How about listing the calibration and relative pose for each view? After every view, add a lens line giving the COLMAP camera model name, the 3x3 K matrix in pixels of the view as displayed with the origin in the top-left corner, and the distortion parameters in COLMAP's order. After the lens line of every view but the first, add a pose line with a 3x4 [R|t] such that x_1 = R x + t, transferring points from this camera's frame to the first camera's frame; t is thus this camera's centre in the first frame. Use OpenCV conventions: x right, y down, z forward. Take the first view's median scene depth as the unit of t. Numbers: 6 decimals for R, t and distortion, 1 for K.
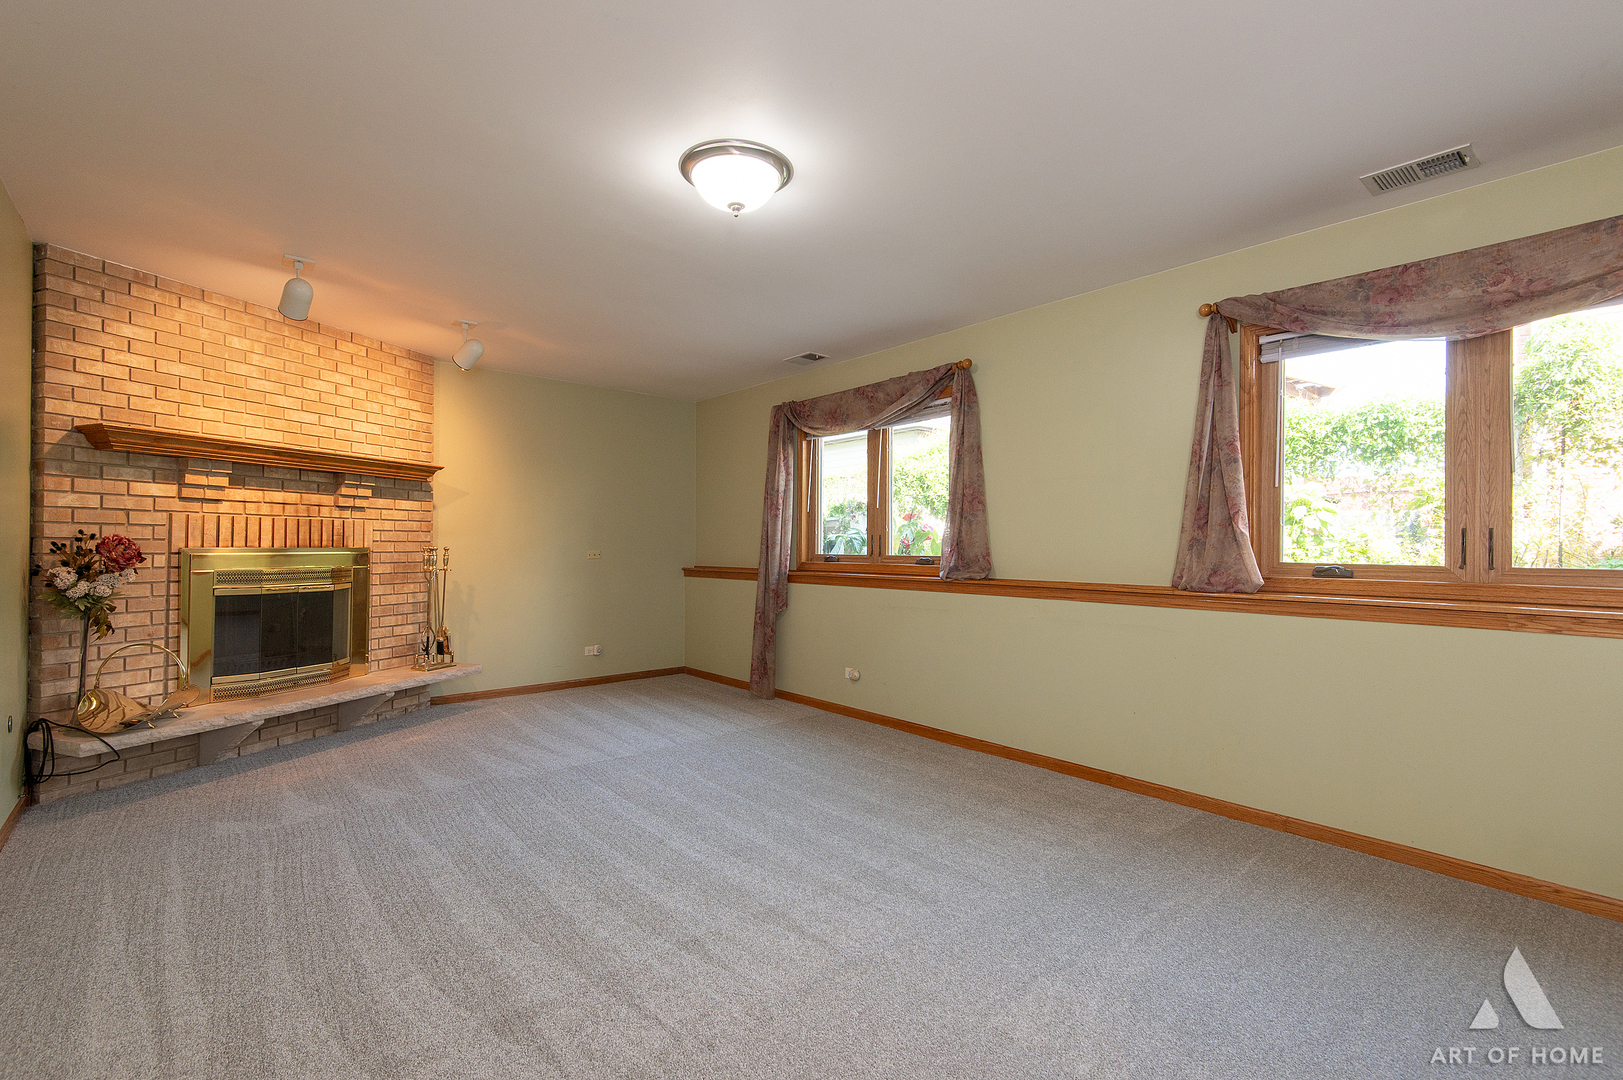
lens RADIAL K [[732.2, 0, 795.2], [0, 732.2, 544.1], [0, 0, 1]] dist [0.003180, -0.002140]
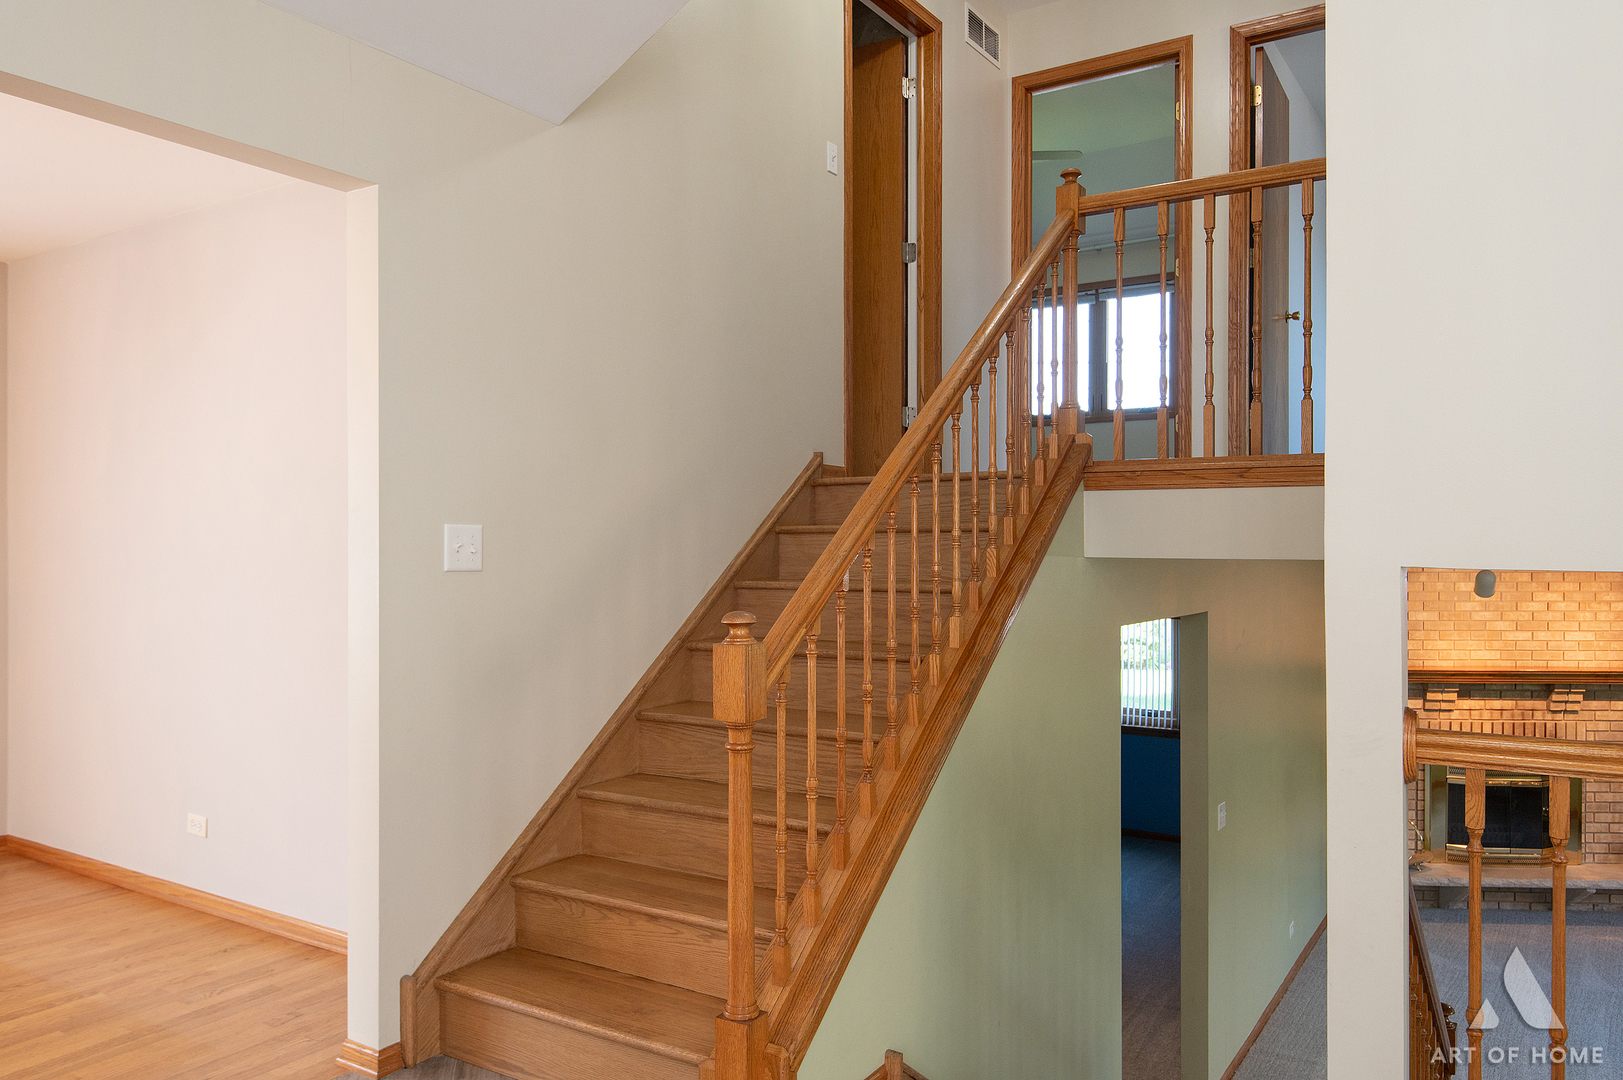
lens RADIAL K [[1182.0, 0, 805.9], [0, 1182.0, 543.5], [0, 0, 1]] dist [0.005213, -0.004740]
pose [[0.305210, -0.005336, -0.952270, 0.808050], [0.003294, 0.999984, -0.004548, -0.321773], [0.952279, -0.001748, 0.305223, -0.685450]]
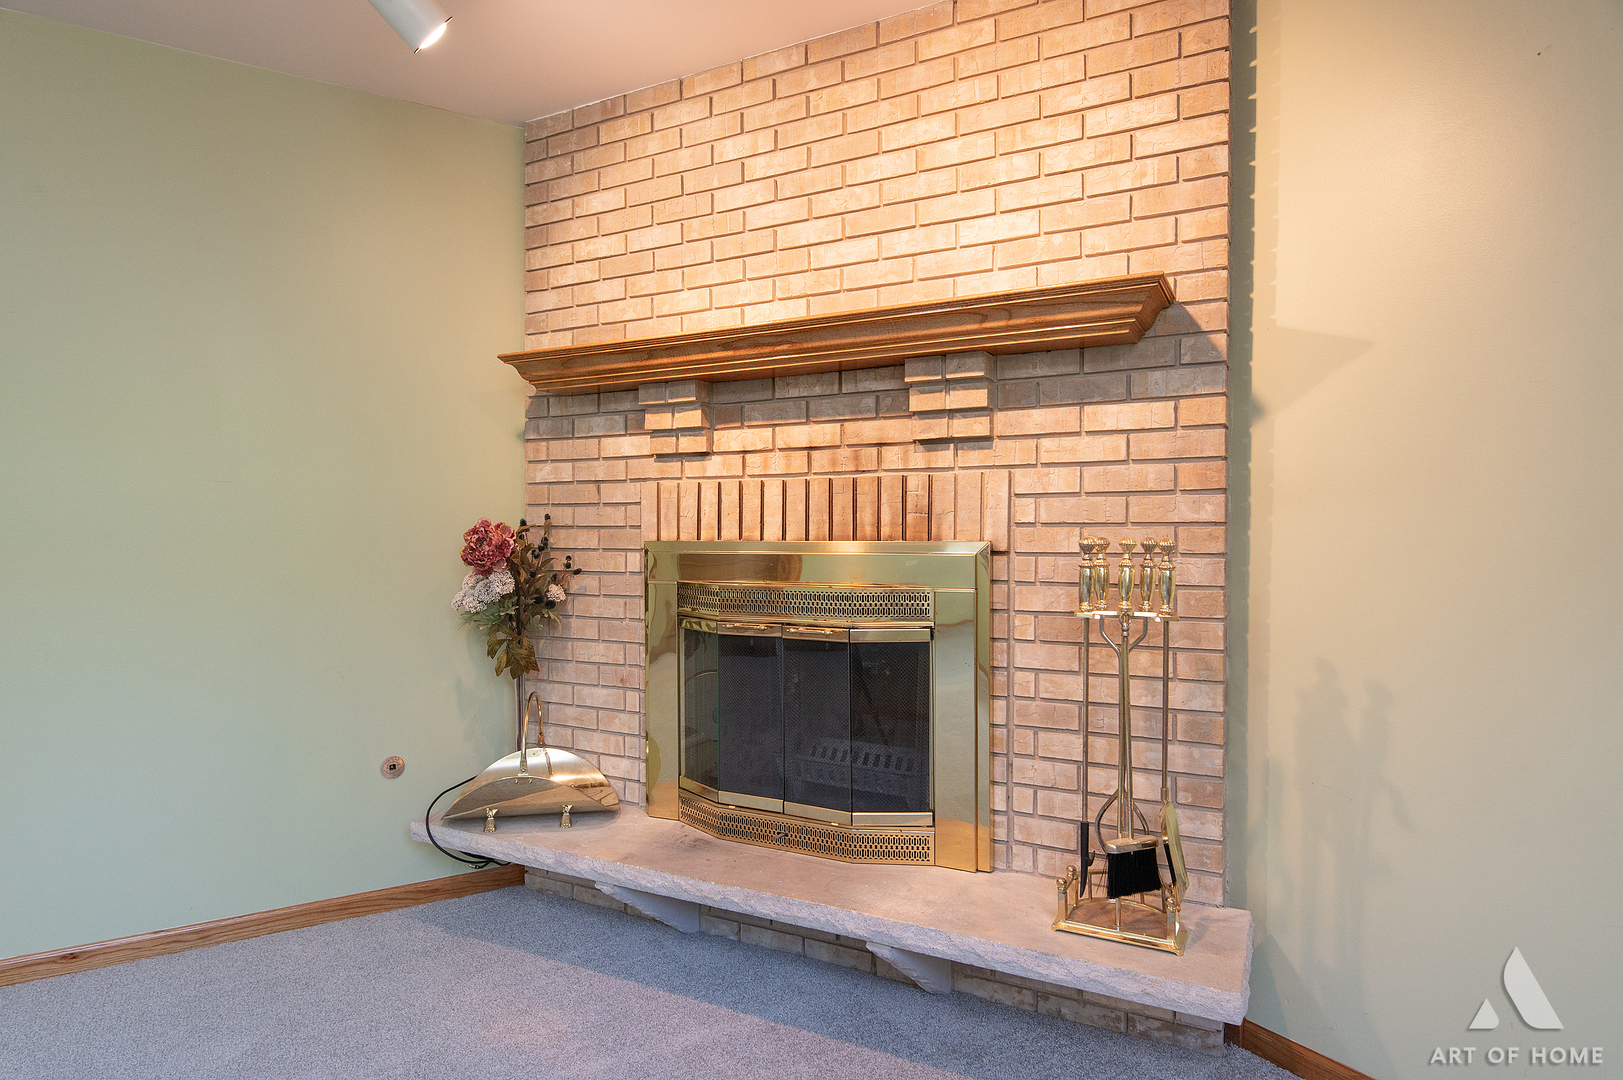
lens RADIAL K [[930.6, 0, 803.6], [0, 930.6, 545.5], [0, 0, 1]] dist [0.017765, -0.003910]
pose [[-0.120408, 0.007671, -0.992695, -0.097346], [0.003186, 0.999968, 0.007341, 0.003195], [0.992719, -0.002279, -0.120428, 1.057320]]
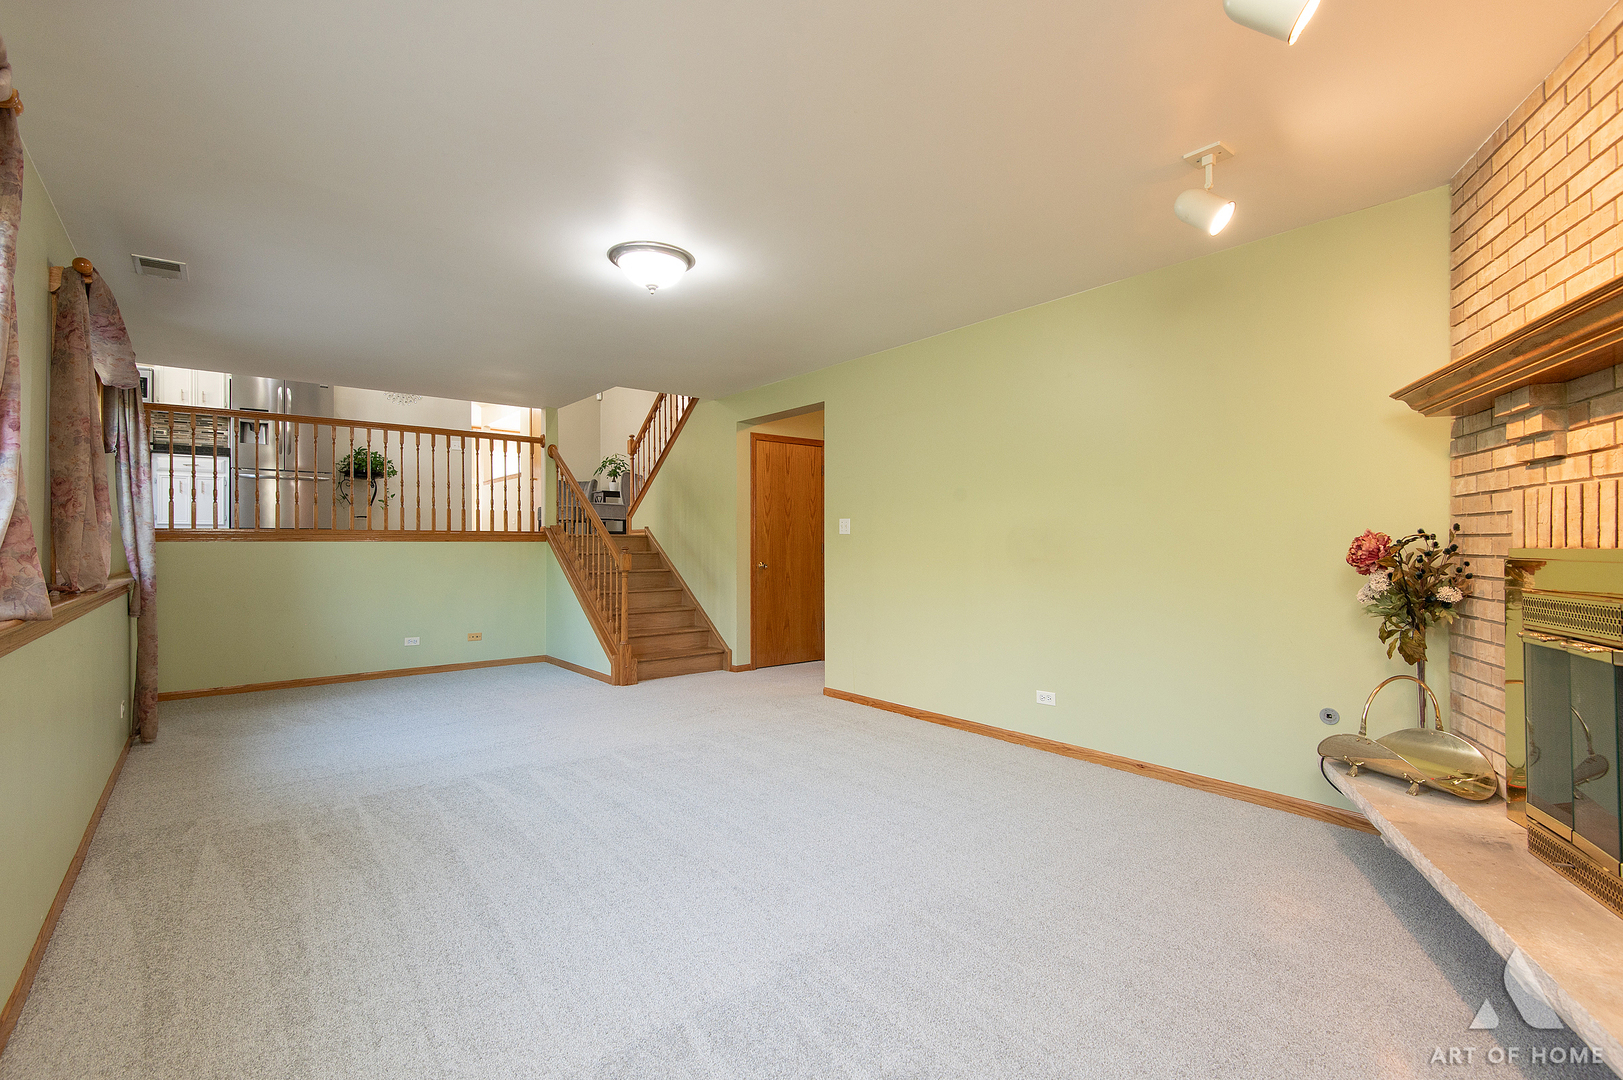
lens RADIAL K [[732.2, 0, 811.1], [0, 732.2, 544.6], [0, 0, 1]] dist [0.003180, -0.002140]
pose [[-0.999977, -0.005816, 0.003500, -0.232240], [-0.005830, 0.999976, -0.003830, 0.006855], [-0.003478, -0.003850, -0.999987, 1.394235]]
